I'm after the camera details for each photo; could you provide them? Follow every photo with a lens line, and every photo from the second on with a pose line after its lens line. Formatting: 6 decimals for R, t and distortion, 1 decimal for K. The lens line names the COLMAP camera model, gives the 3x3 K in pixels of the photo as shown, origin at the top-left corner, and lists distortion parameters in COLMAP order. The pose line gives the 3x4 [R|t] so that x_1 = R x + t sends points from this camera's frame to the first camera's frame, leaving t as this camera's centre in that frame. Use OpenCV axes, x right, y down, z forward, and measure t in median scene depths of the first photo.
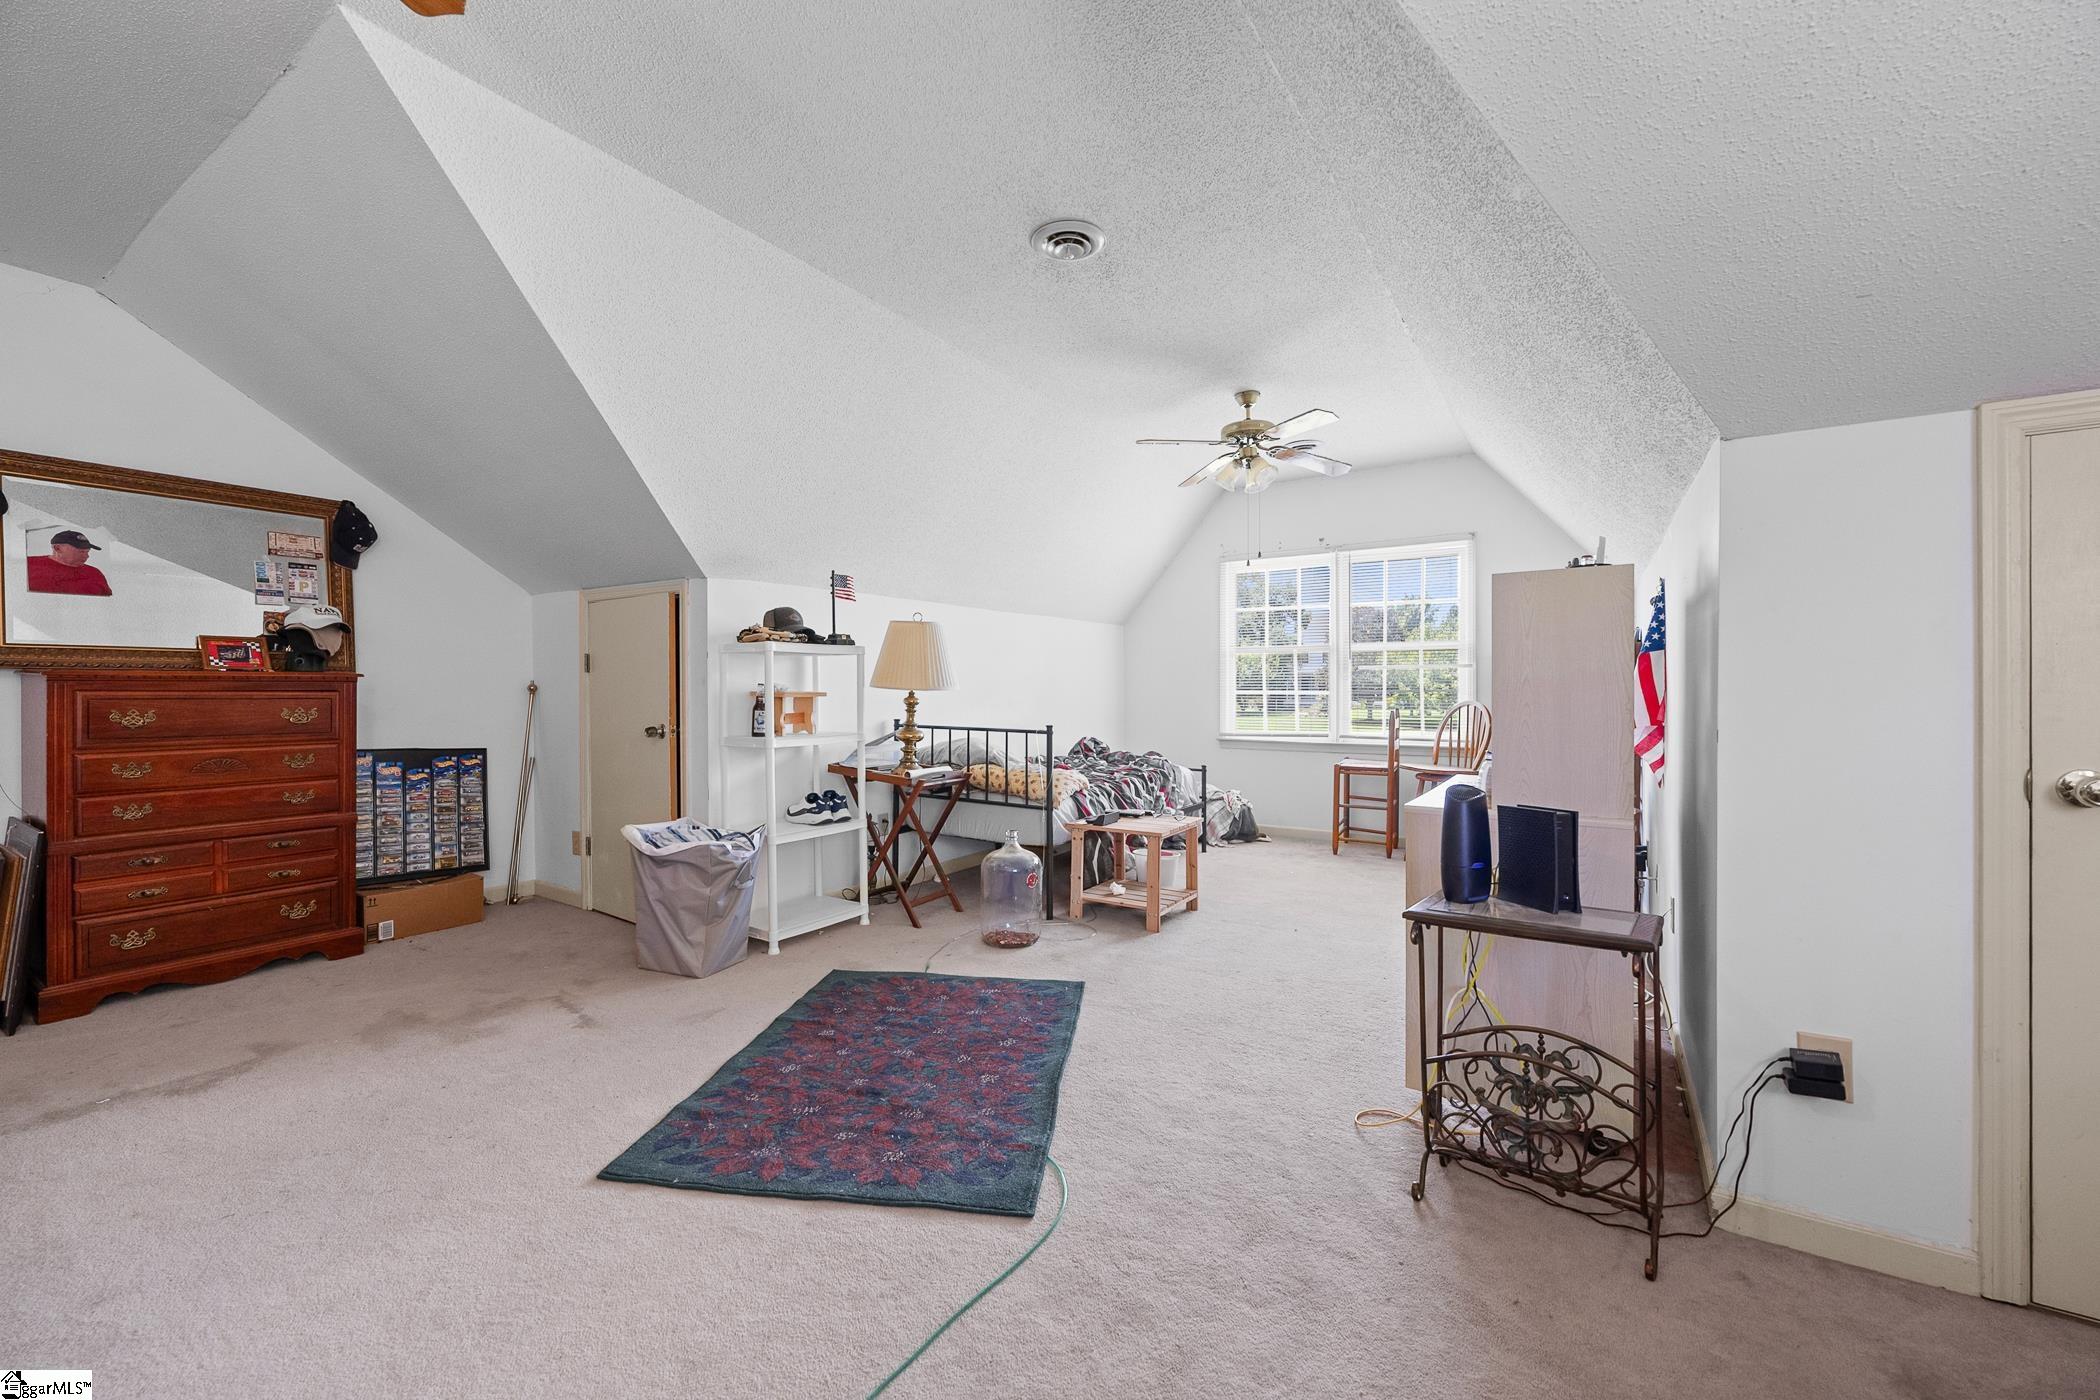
lens RADIAL K [[839.4, 0, 1050.0], [0, 839.4, 700.0], [0, 0, 1]] dist [-0.000471, -0.000007]
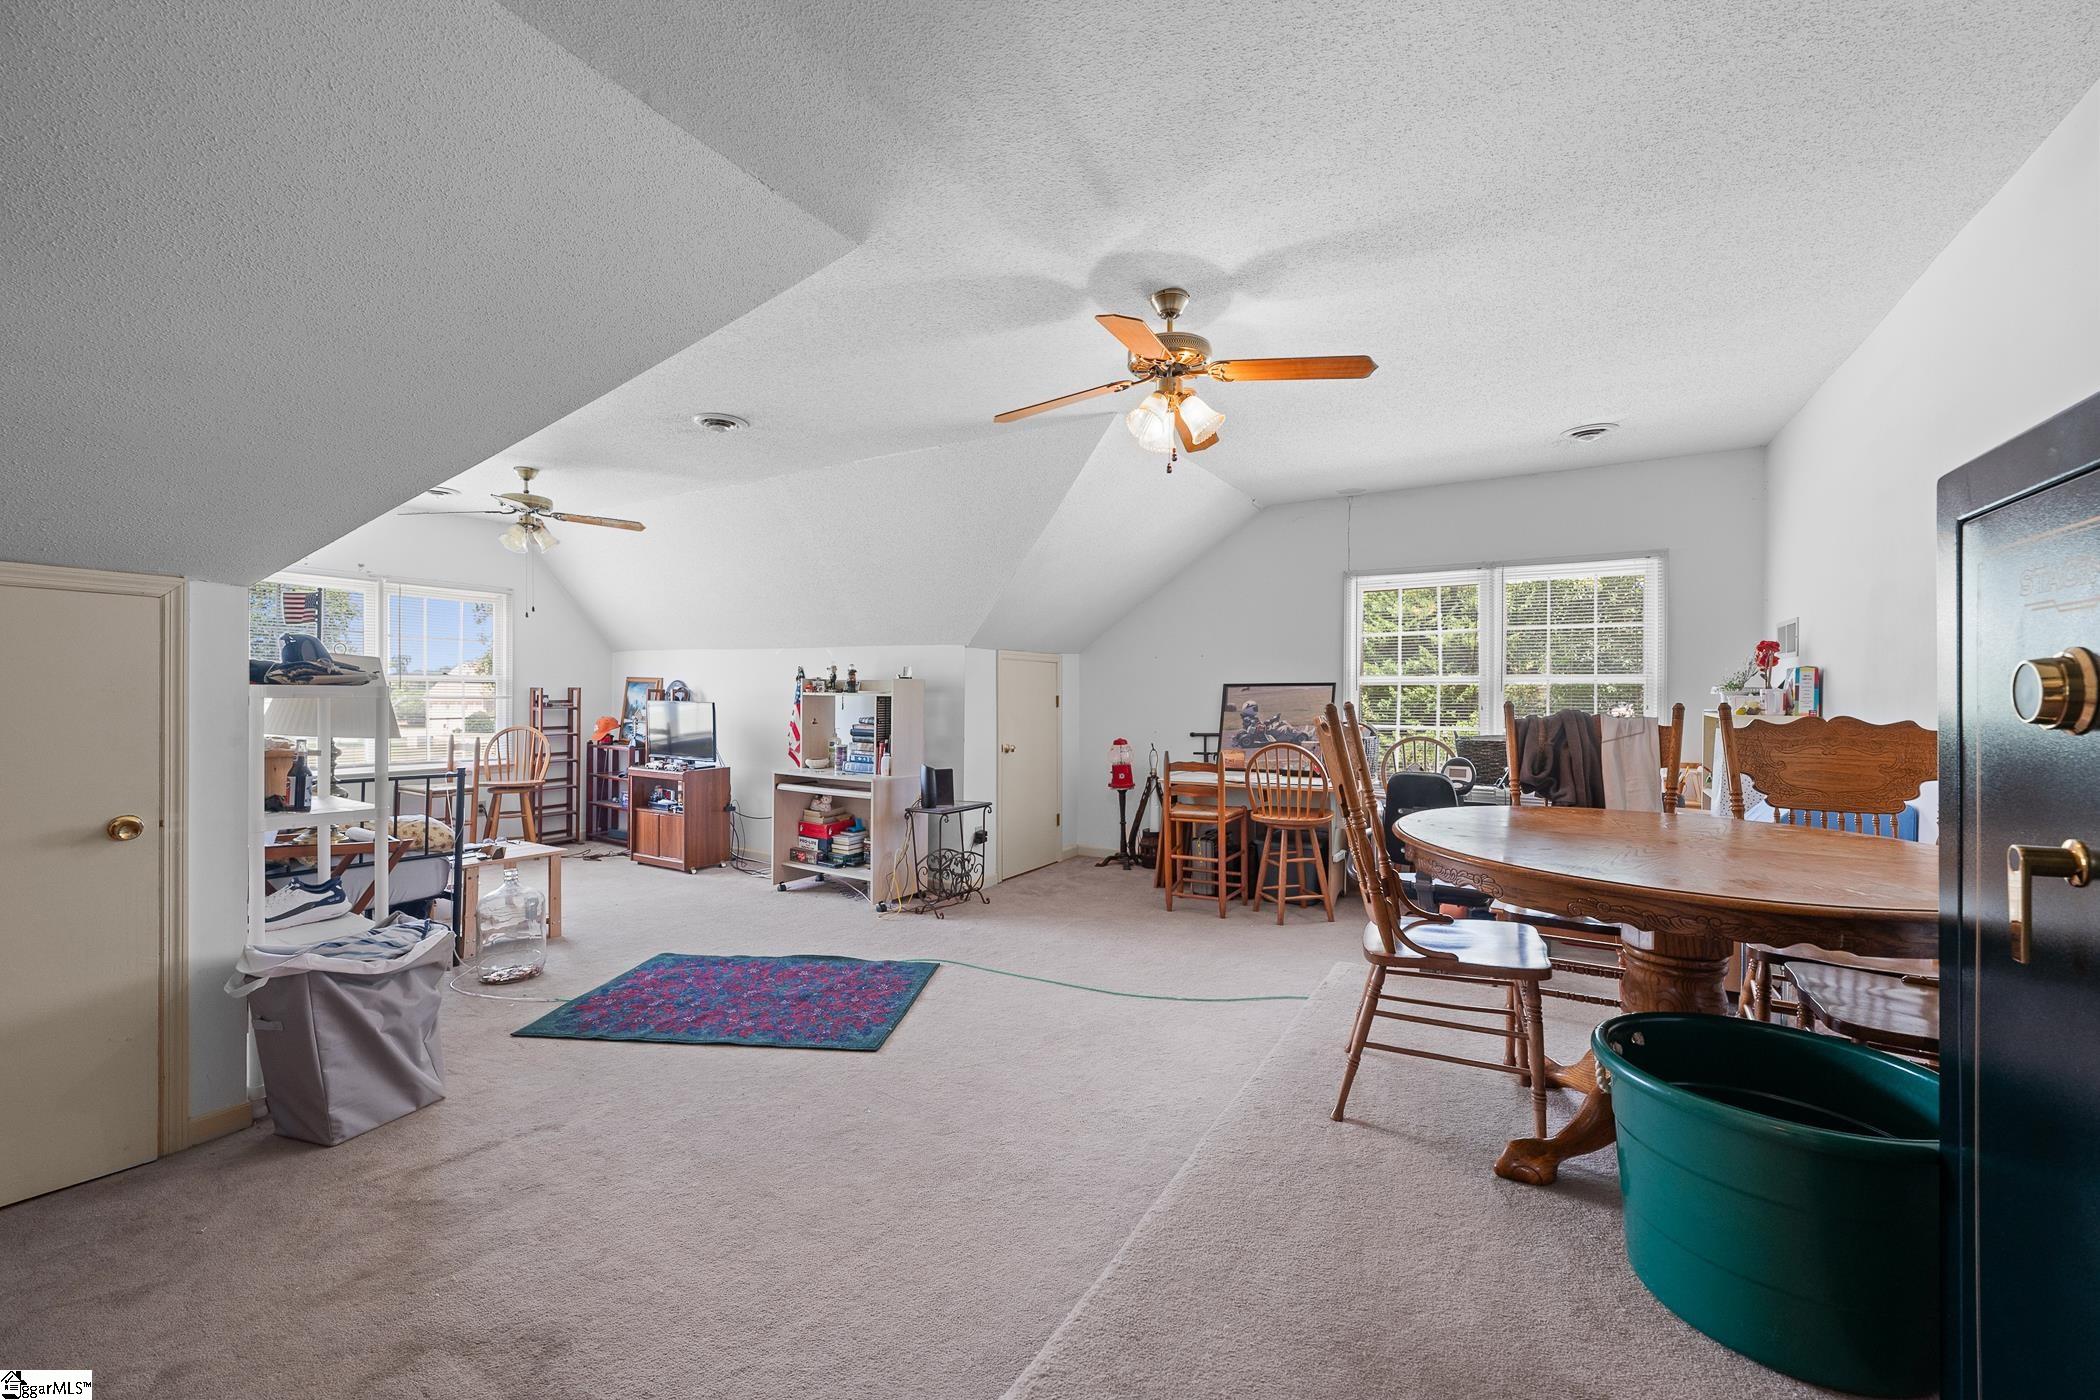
lens RADIAL K [[839.4, 0, 1050.0], [0, 839.4, 700.0], [0, 0, 1]] dist [-0.000471, -0.000007]
pose [[-0.050509, -0.001503, 0.998722, -1.390888], [0.003901, 0.999991, 0.001703, -0.066855], [-0.998716, 0.003982, -0.050502, 0.480993]]
